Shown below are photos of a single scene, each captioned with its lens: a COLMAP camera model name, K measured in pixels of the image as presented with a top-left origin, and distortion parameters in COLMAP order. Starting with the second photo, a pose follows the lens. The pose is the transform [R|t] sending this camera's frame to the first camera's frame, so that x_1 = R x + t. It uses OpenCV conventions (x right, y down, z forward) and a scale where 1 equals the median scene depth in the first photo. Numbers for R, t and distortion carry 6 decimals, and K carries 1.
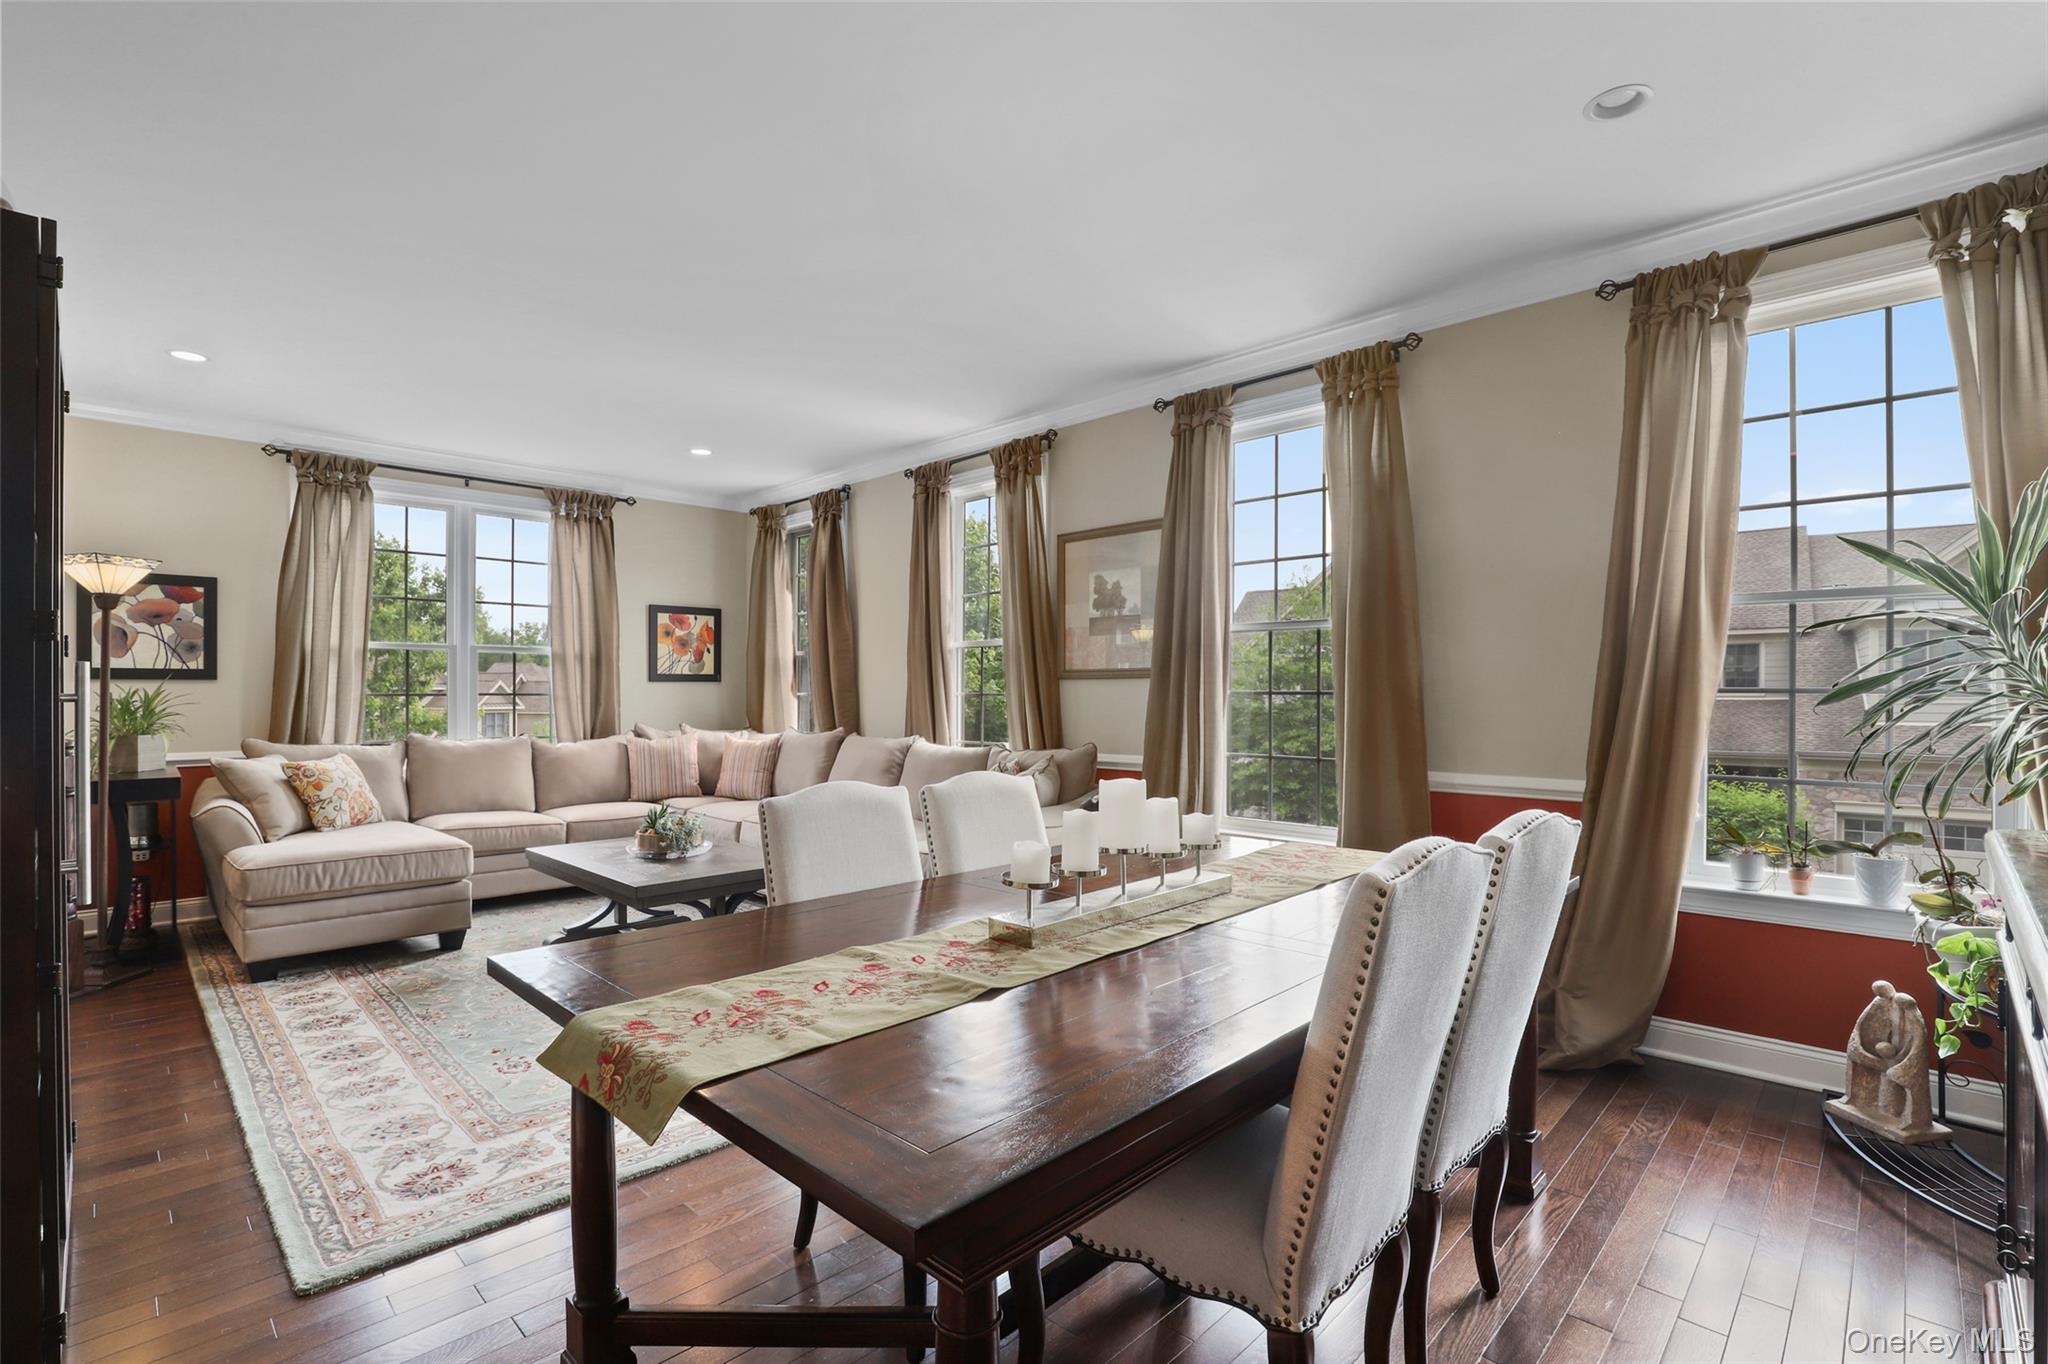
lens RADIAL K [[946.6, 0, 1016.6], [0, 946.6, 694.6], [0, 0, 1]] dist [-0.034544, 0.004653]
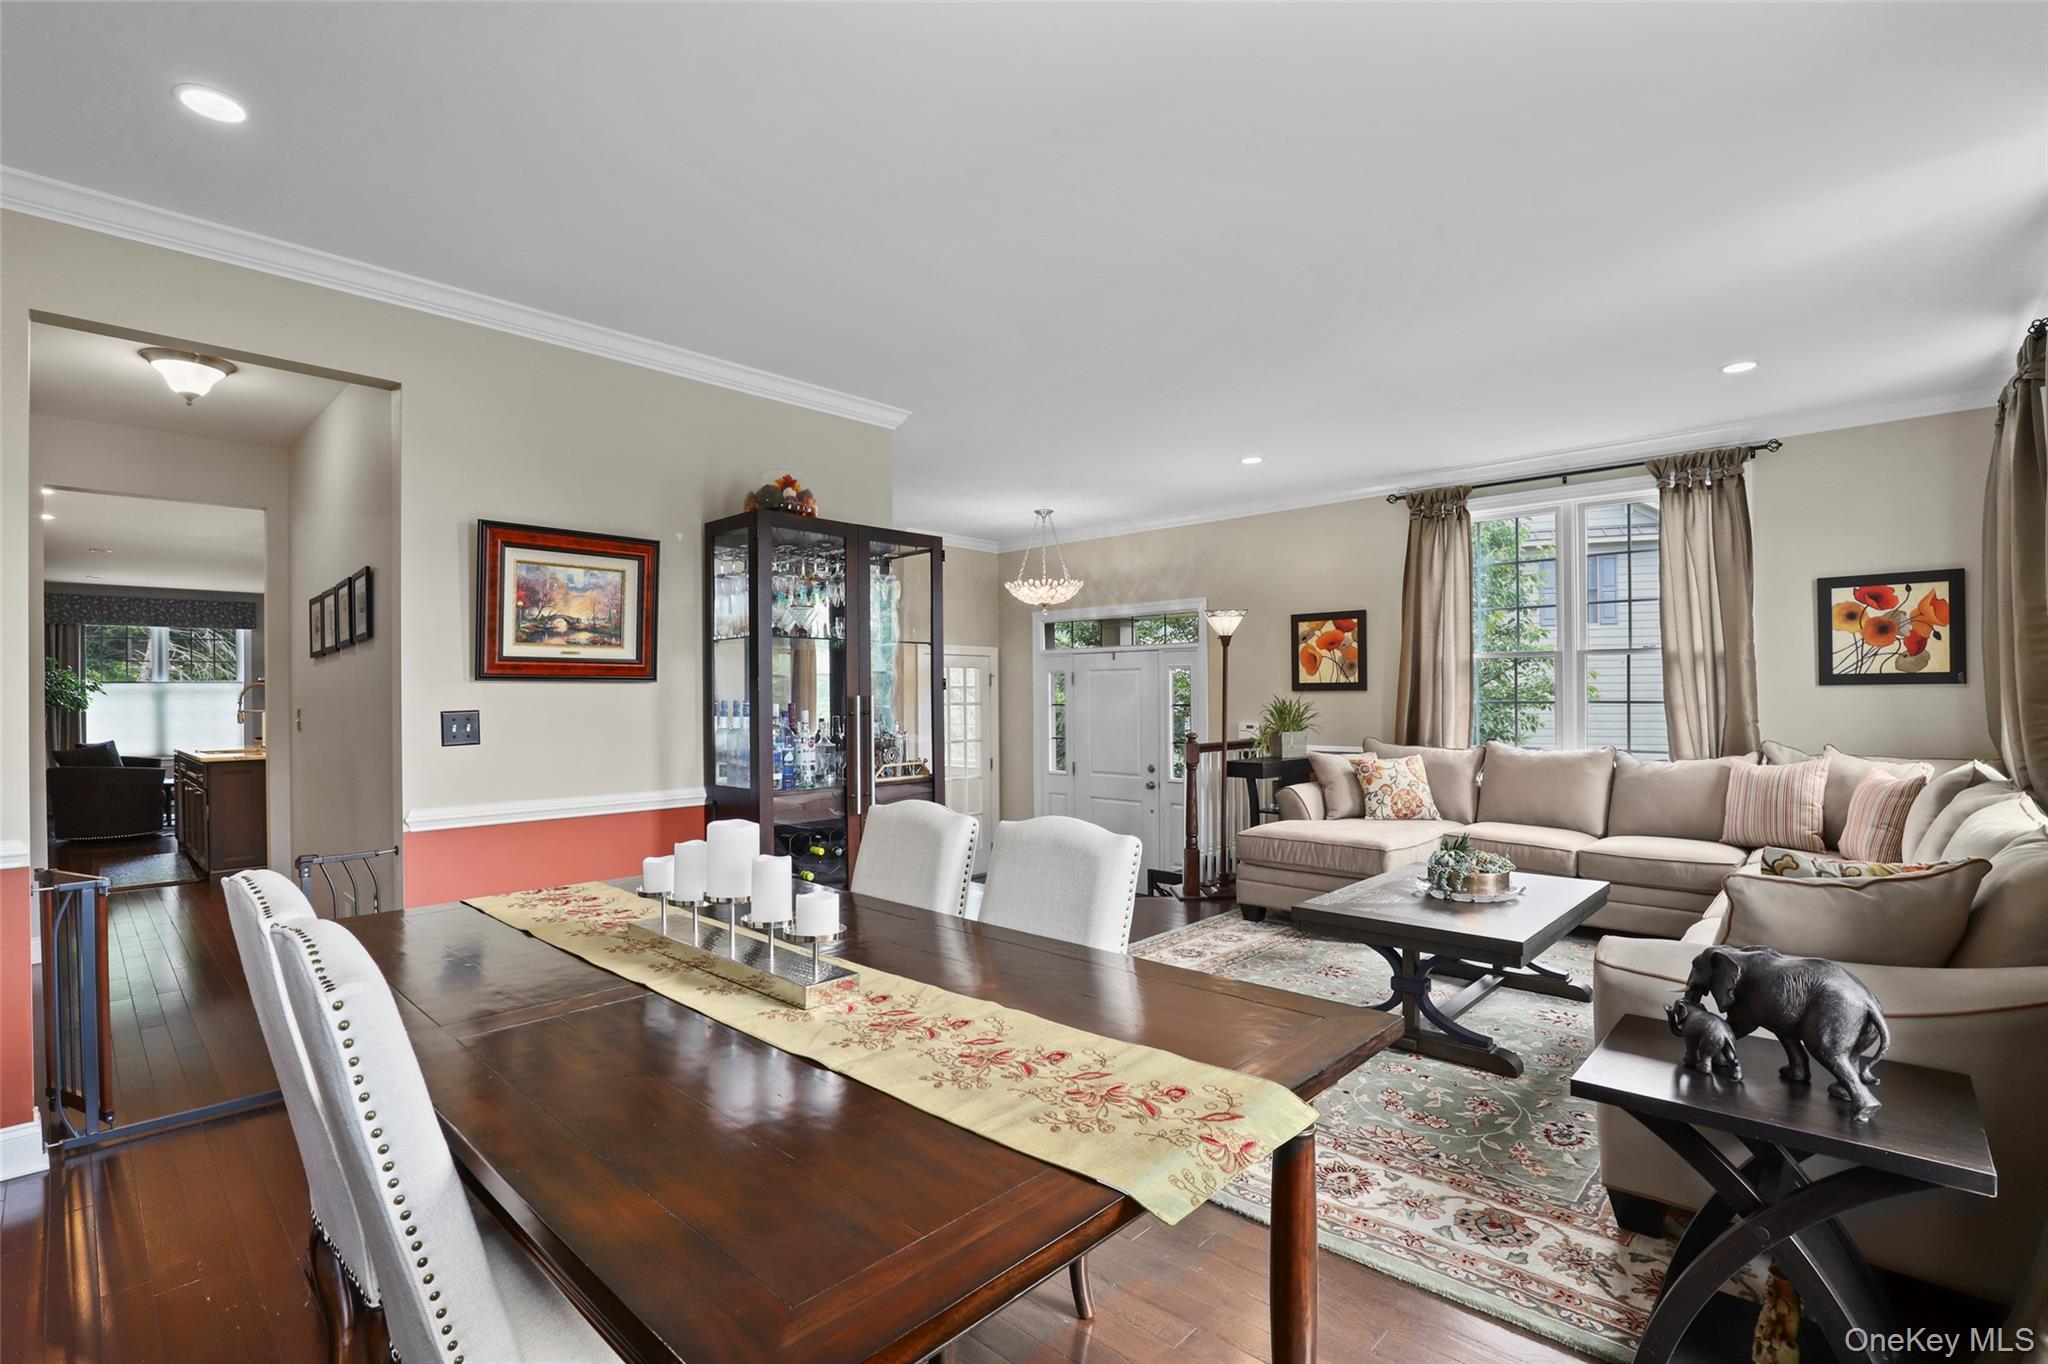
lens RADIAL K [[946.6, 0, 1008.5], [0, 946.6, 696.4], [0, 0, 1]] dist [-0.034544, 0.004653]
pose [[0.004416, 0.003474, -0.999984, 0.418720], [0.006921, 0.999970, 0.003505, -0.015870], [0.999966, -0.006937, 0.004392, 0.501096]]
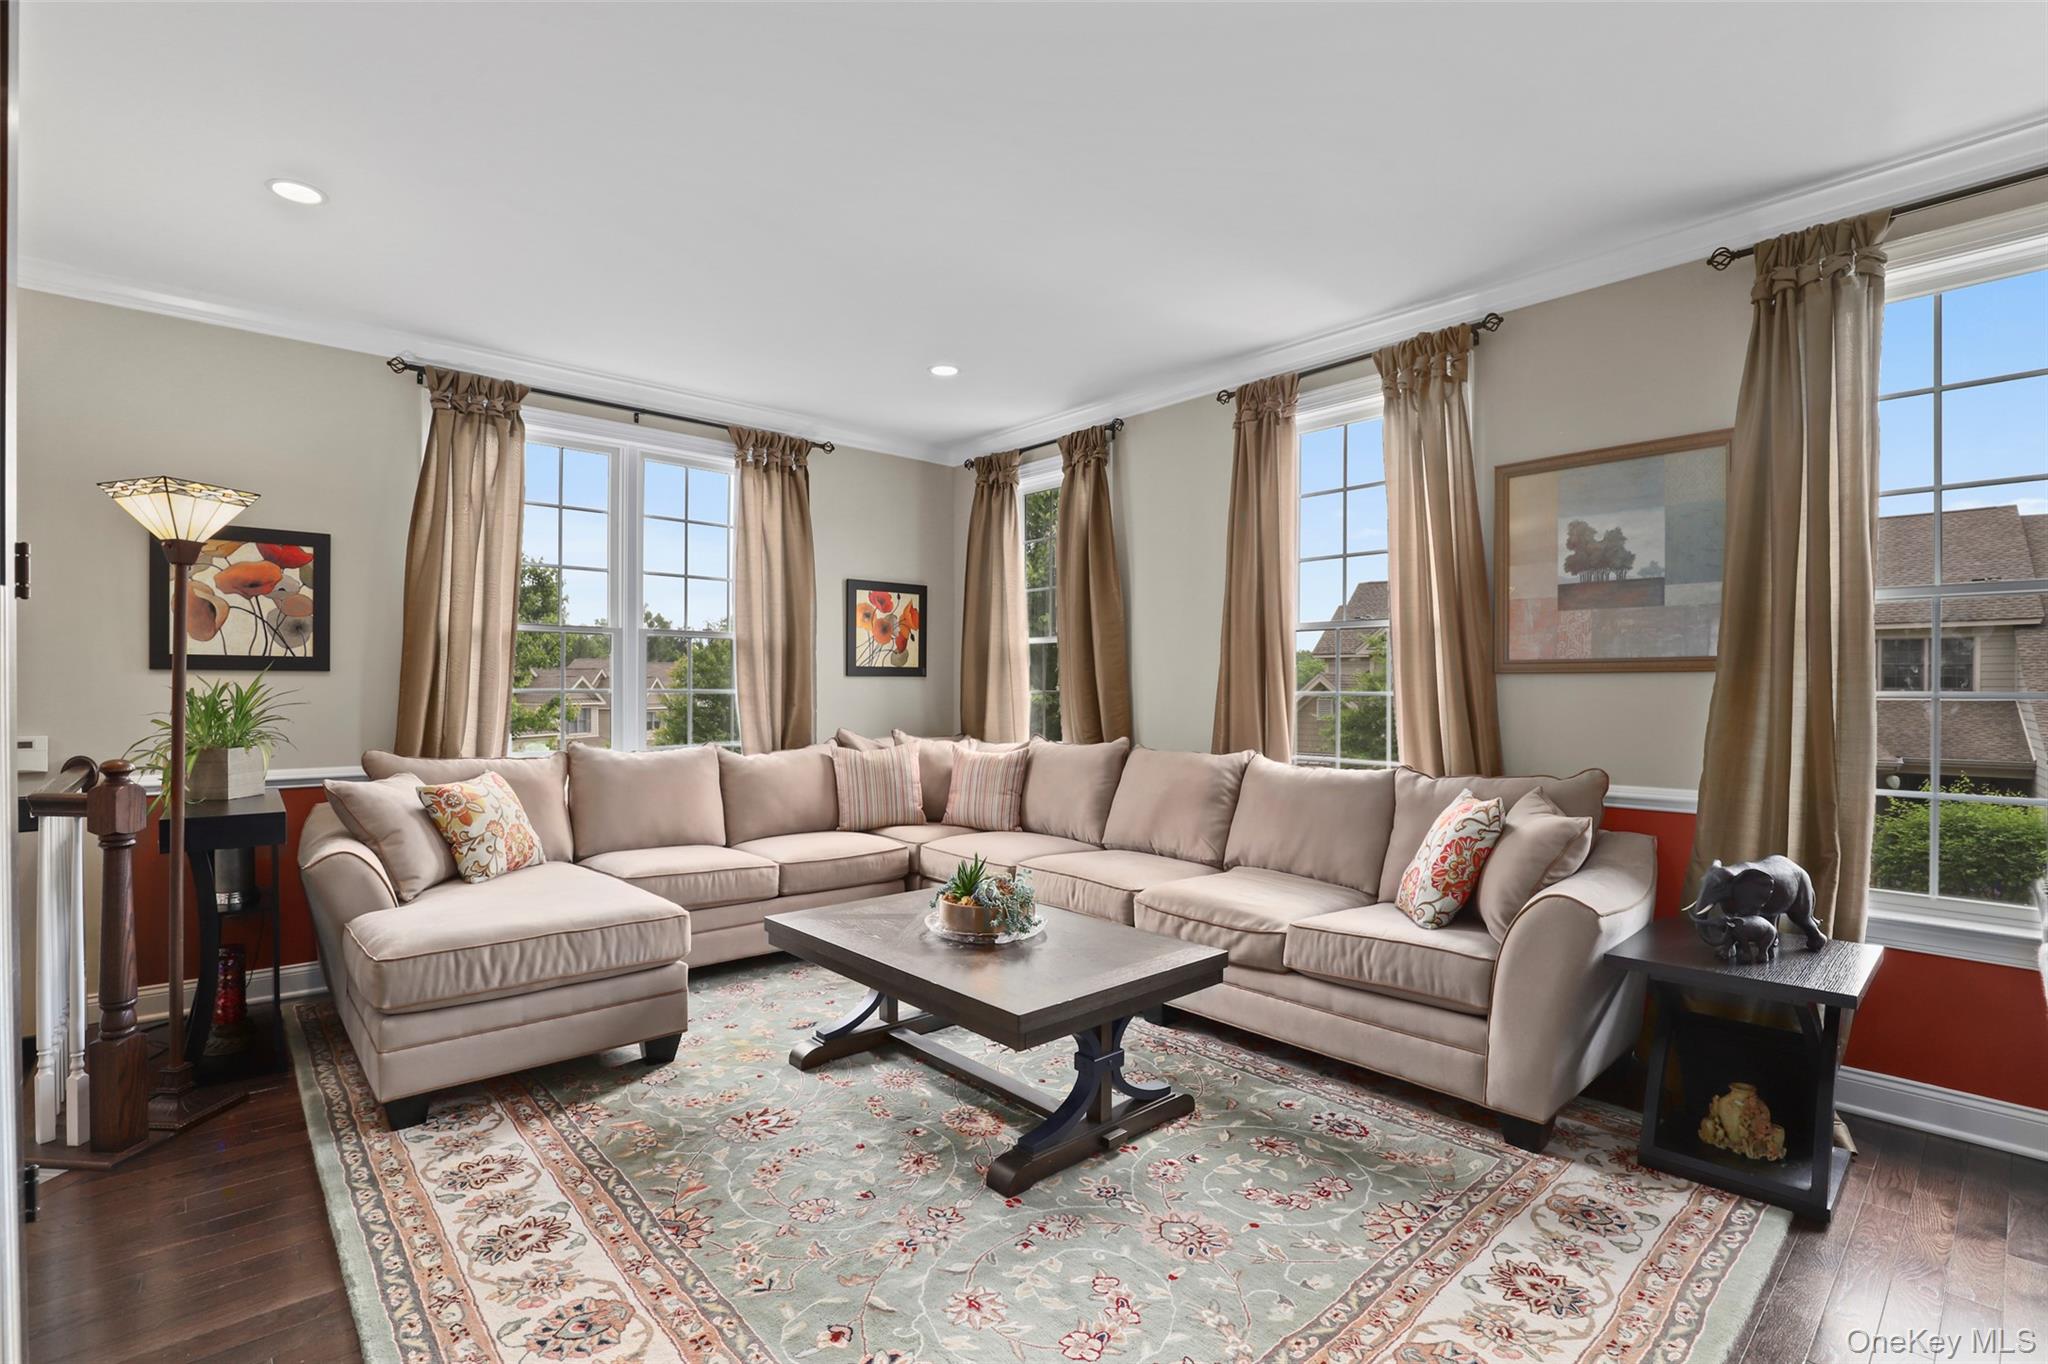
lens RADIAL K [[946.6, 0, 1009.9], [0, 946.6, 695.3], [0, 0, 1]] dist [-0.034544, 0.004653]
pose [[0.997668, 0.004185, -0.068125, -0.263939], [-0.003835, 0.999979, 0.005275, -0.002814], [0.068145, -0.005001, 0.997663, 0.285691]]
